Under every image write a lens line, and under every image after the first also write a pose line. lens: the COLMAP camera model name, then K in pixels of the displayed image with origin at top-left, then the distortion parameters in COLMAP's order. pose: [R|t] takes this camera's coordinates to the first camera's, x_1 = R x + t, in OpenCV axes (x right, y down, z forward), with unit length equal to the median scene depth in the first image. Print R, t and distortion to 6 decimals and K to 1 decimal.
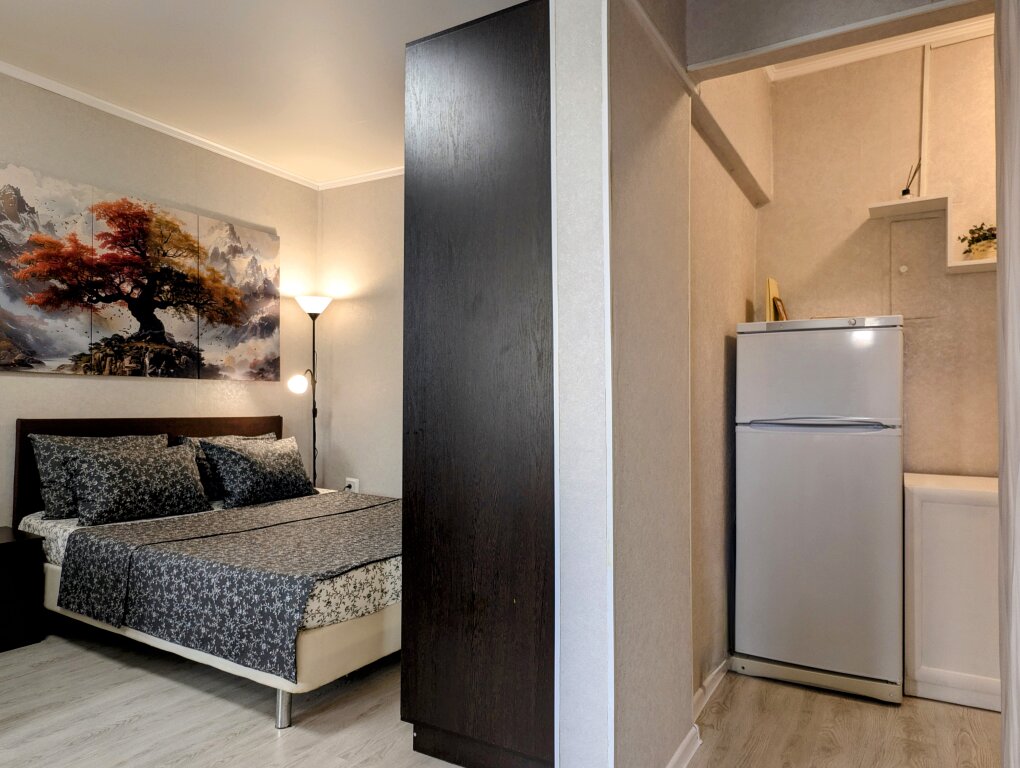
lens RADIAL K [[658.7, 0, 513.1], [0, 658.7, 401.2], [0, 0, 1]] dist [0.027816, -0.019094]
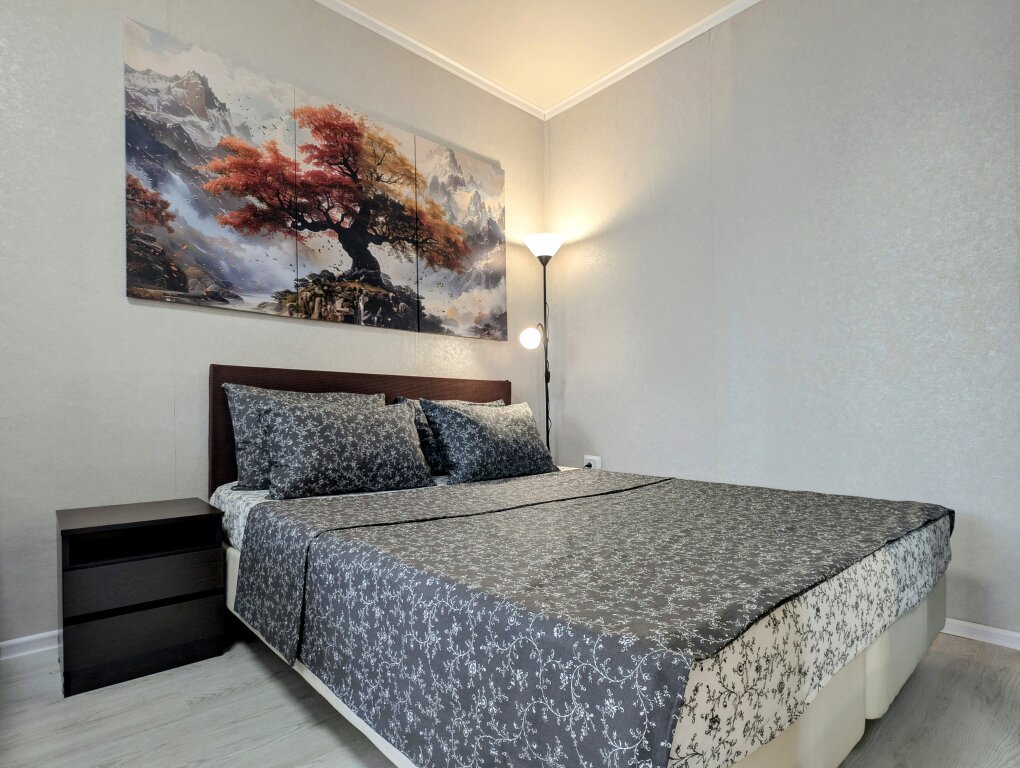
lens RADIAL K [[534.4, 0, 516.9], [0, 534.4, 418.9], [0, 0, 1]] dist [0.020947, -0.007306]
pose [[0.958391, -0.015685, -0.285027, -0.203417], [0.017687, 0.999834, 0.004450, 0.094550], [0.284910, -0.009306, 0.958509, 0.475196]]
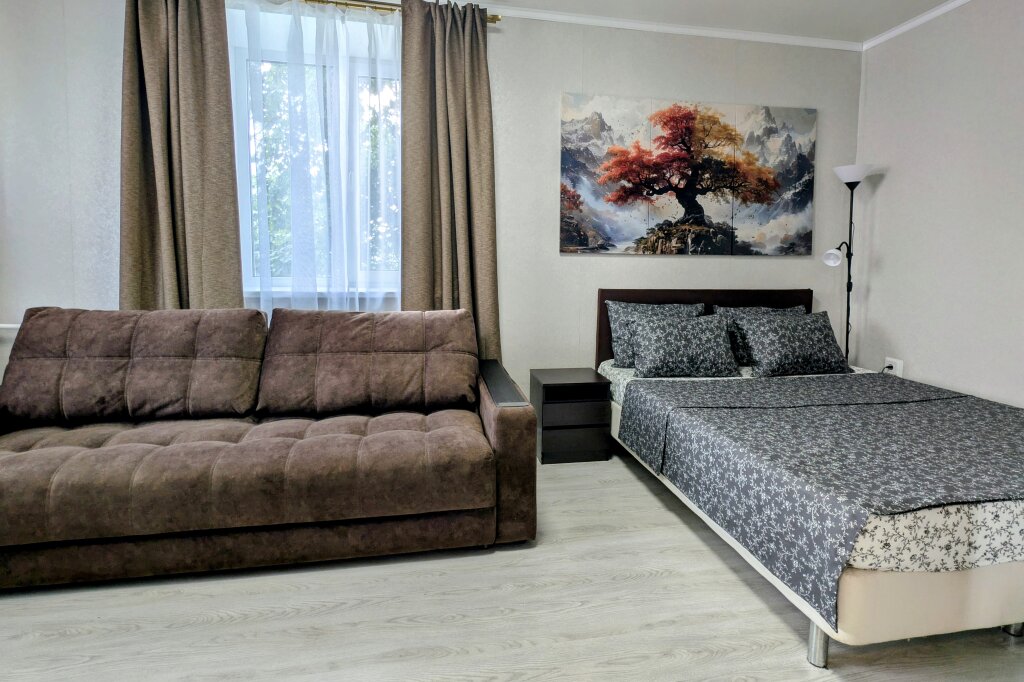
lens RADIAL K [[501.4, 0, 514.6], [0, 501.4, 299.9], [0, 0, 1]] dist [0.017022, -0.012529]
pose [[0.655370, 0.043368, -0.754062, -0.091113], [0.001979, 0.998248, 0.059132, -0.011131], [0.755305, -0.040245, 0.654136, 0.206044]]
